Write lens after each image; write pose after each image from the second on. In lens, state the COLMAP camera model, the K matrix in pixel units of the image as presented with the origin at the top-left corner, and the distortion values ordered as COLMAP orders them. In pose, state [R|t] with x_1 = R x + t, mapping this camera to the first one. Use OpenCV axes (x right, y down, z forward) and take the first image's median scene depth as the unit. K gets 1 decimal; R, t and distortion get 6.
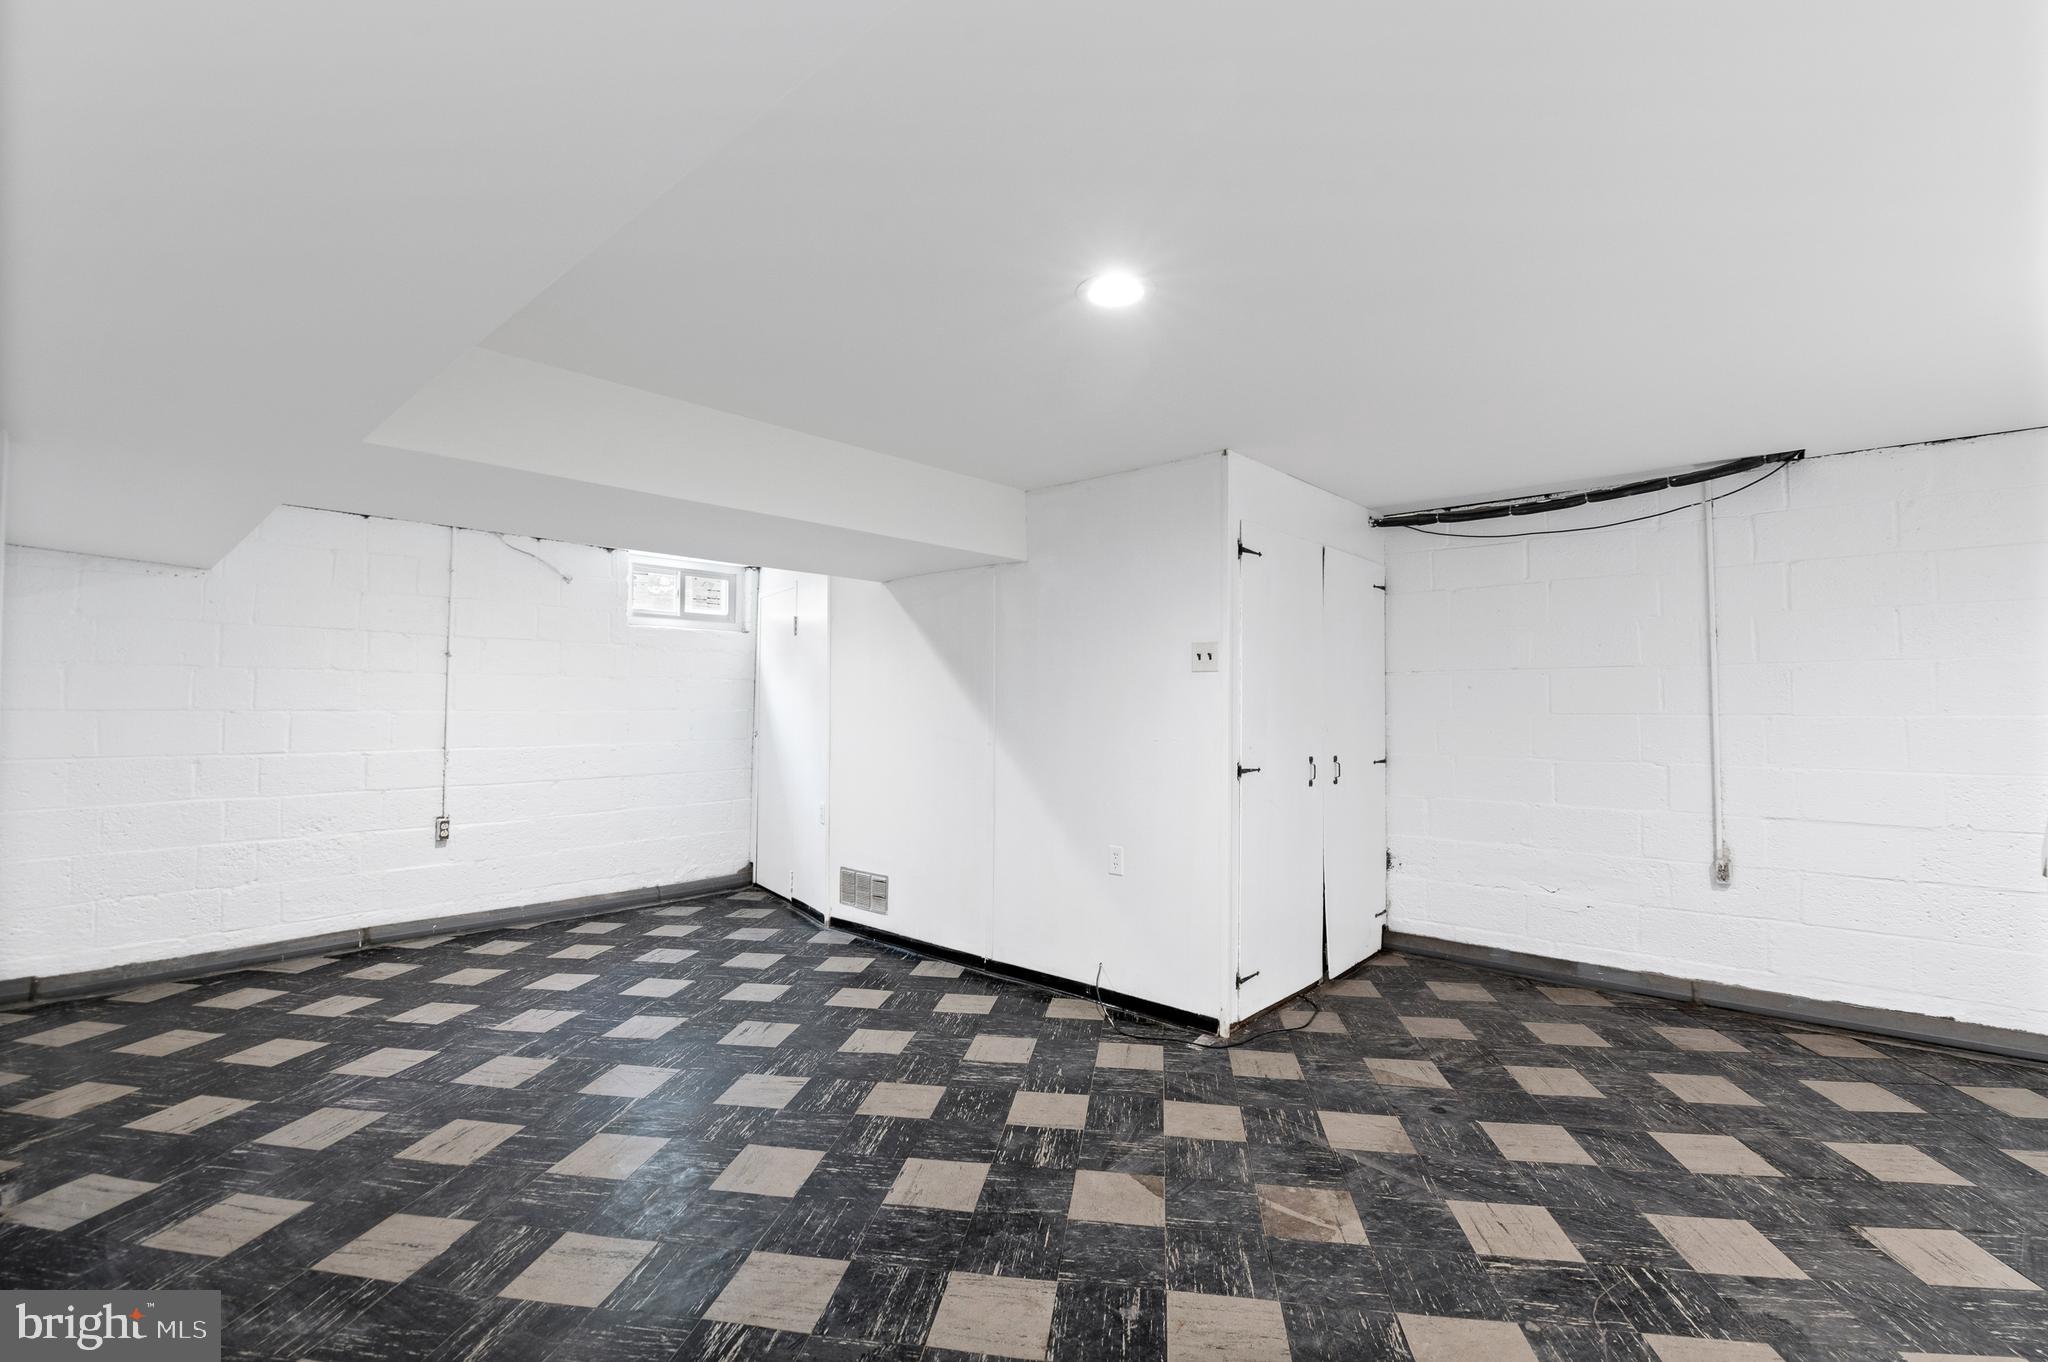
lens RADIAL K [[897.3, 0, 1024.2], [0, 897.3, 690.2], [0, 0, 1]] dist [0.000033, -0.011688]
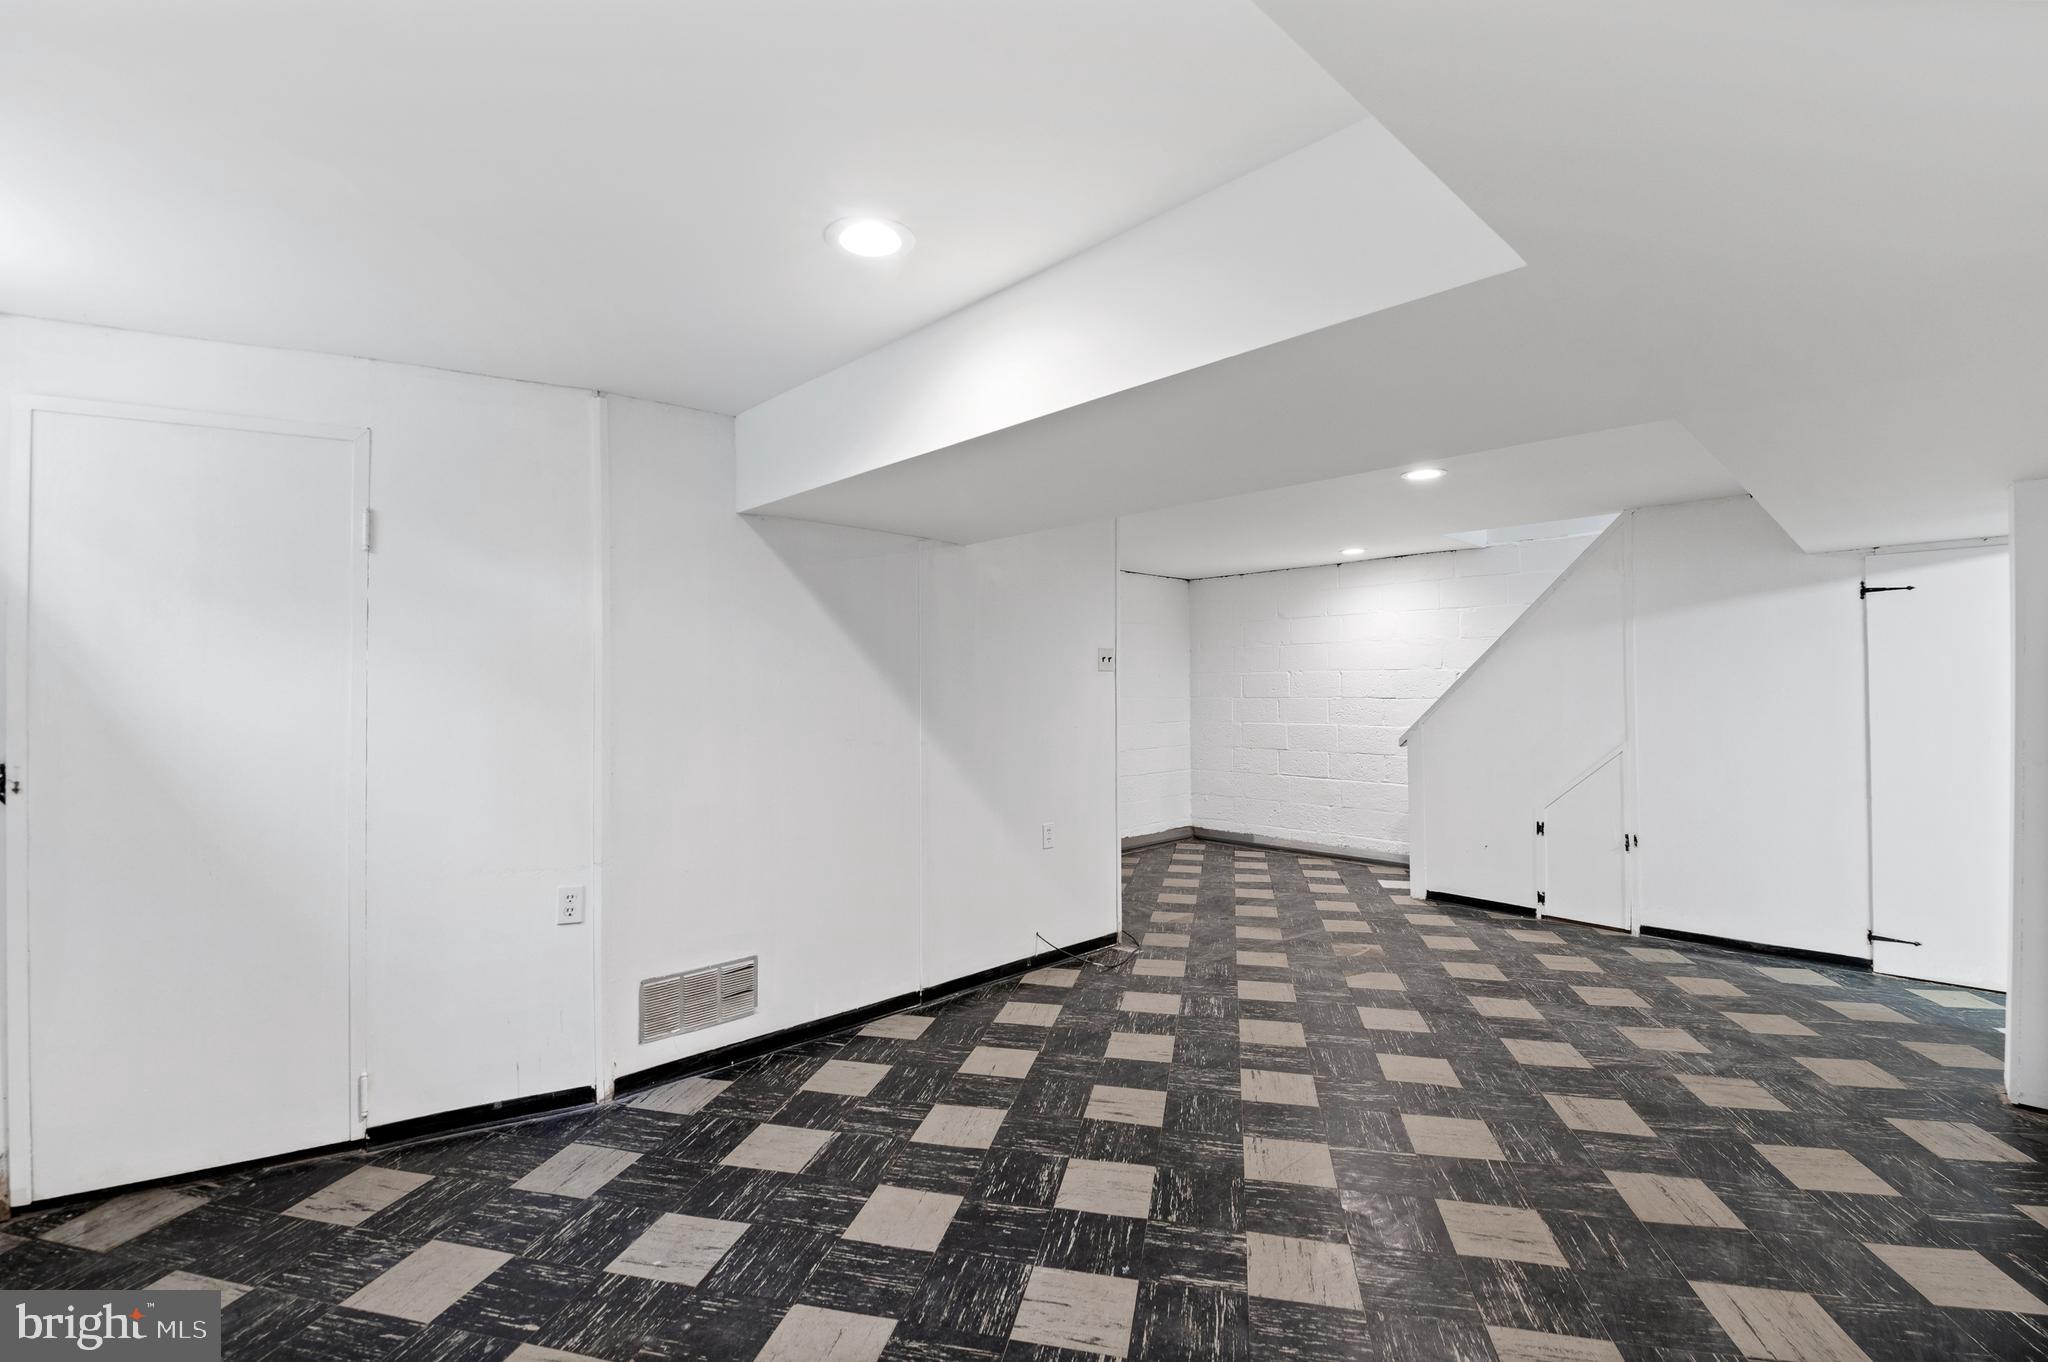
lens RADIAL K [[897.3, 0, 1024.2], [0, 897.3, 690.2], [0, 0, 1]] dist [0.000033, -0.011688]
pose [[0.066565, -0.002481, 0.997779, -1.171013], [-0.014866, 0.999883, 0.003478, 0.004229], [-0.997671, -0.015065, 0.066520, 1.096590]]
